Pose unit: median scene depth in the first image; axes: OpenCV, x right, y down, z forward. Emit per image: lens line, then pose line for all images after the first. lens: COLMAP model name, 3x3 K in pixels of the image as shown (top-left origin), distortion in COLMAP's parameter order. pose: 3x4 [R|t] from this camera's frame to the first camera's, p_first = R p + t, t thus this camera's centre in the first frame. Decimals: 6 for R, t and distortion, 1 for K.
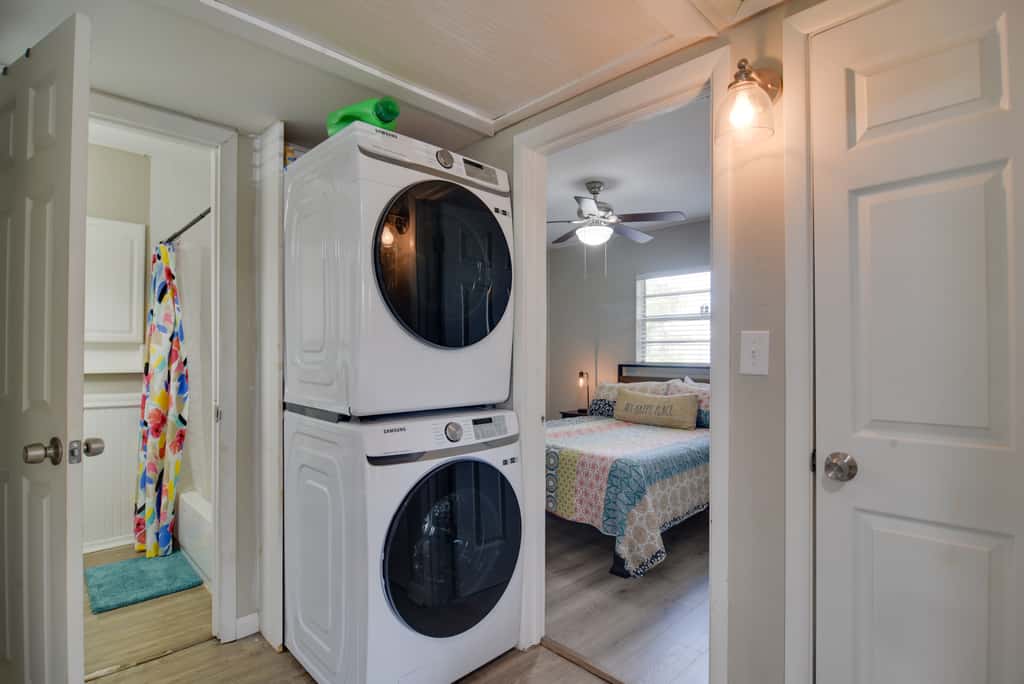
lens RADIAL K [[499.3, 0, 516.3], [0, 499.3, 347.7], [0, 0, 1]] dist [-0.015960, -0.001792]
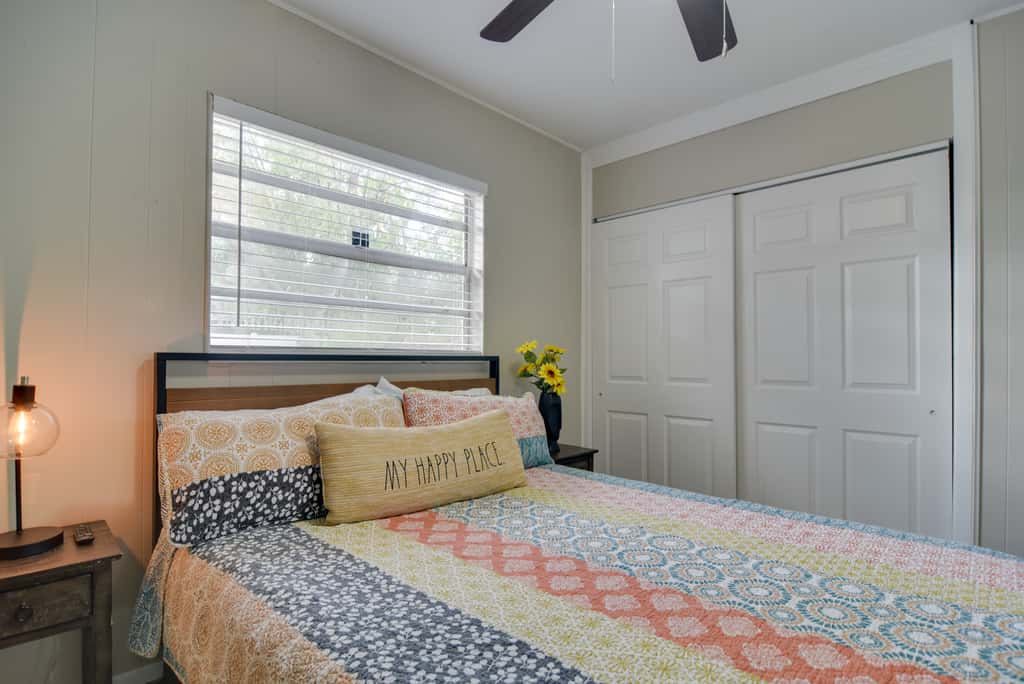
lens RADIAL K [[499.3, 0, 516.3], [0, 499.3, 347.7], [0, 0, 1]] dist [-0.015960, -0.001792]
pose [[-0.010227, 0.017030, 0.999803, -0.111268], [-0.017641, 0.999696, -0.017209, 0.034557], [-0.999792, -0.017814, -0.009924, 0.849004]]
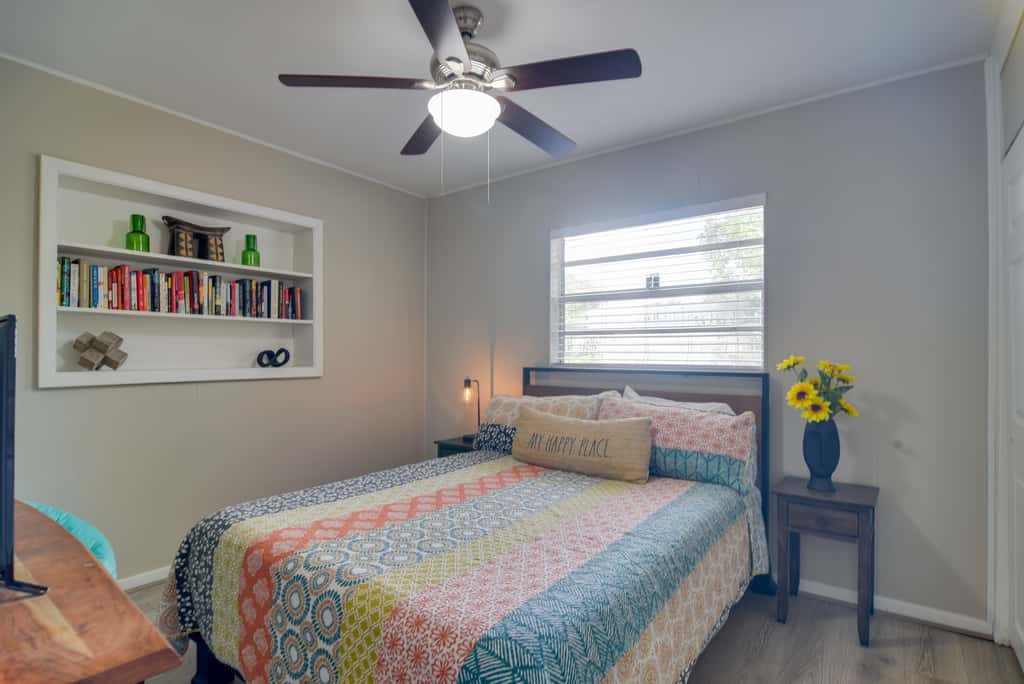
lens RADIAL K [[499.3, 0, 516.3], [0, 499.3, 347.7], [0, 0, 1]] dist [-0.015960, -0.001792]
pose [[0.988161, 0.001742, 0.153409, 0.102479], [-0.001478, 0.999997, -0.001831, 0.009701], [-0.153412, 0.001582, 0.988161, 0.383968]]
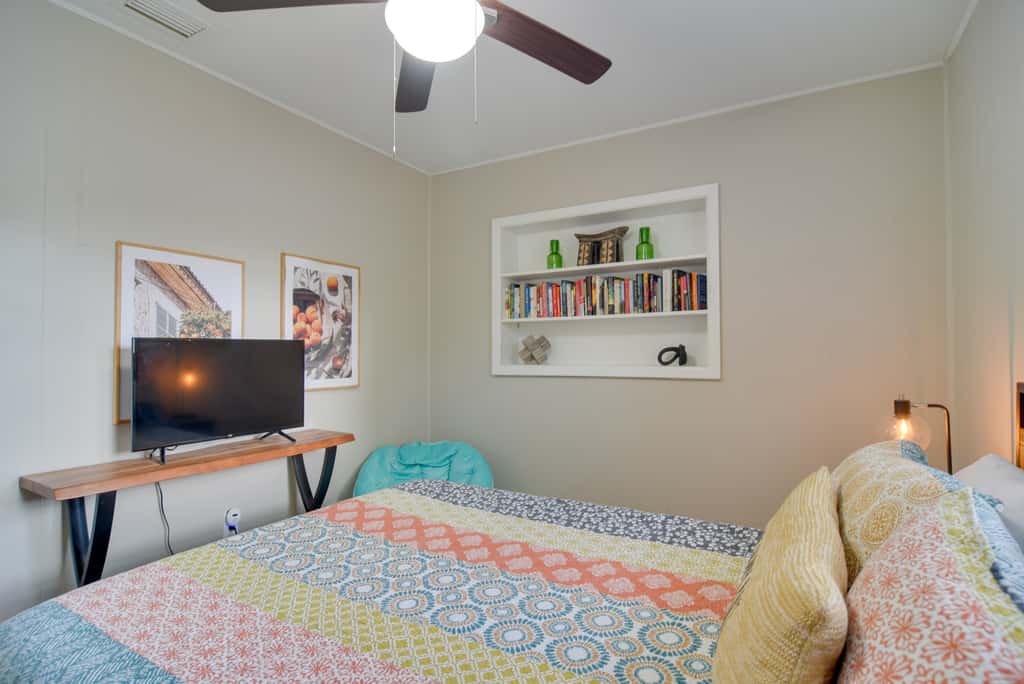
lens RADIAL K [[499.3, 0, 516.3], [0, 499.3, 347.7], [0, 0, 1]] dist [-0.015960, -0.001792]
pose [[0.272839, -0.004157, -0.962051, 0.407693], [0.020153, 0.999796, 0.001396, 0.008857], [0.961849, -0.019769, 0.272867, 0.736342]]
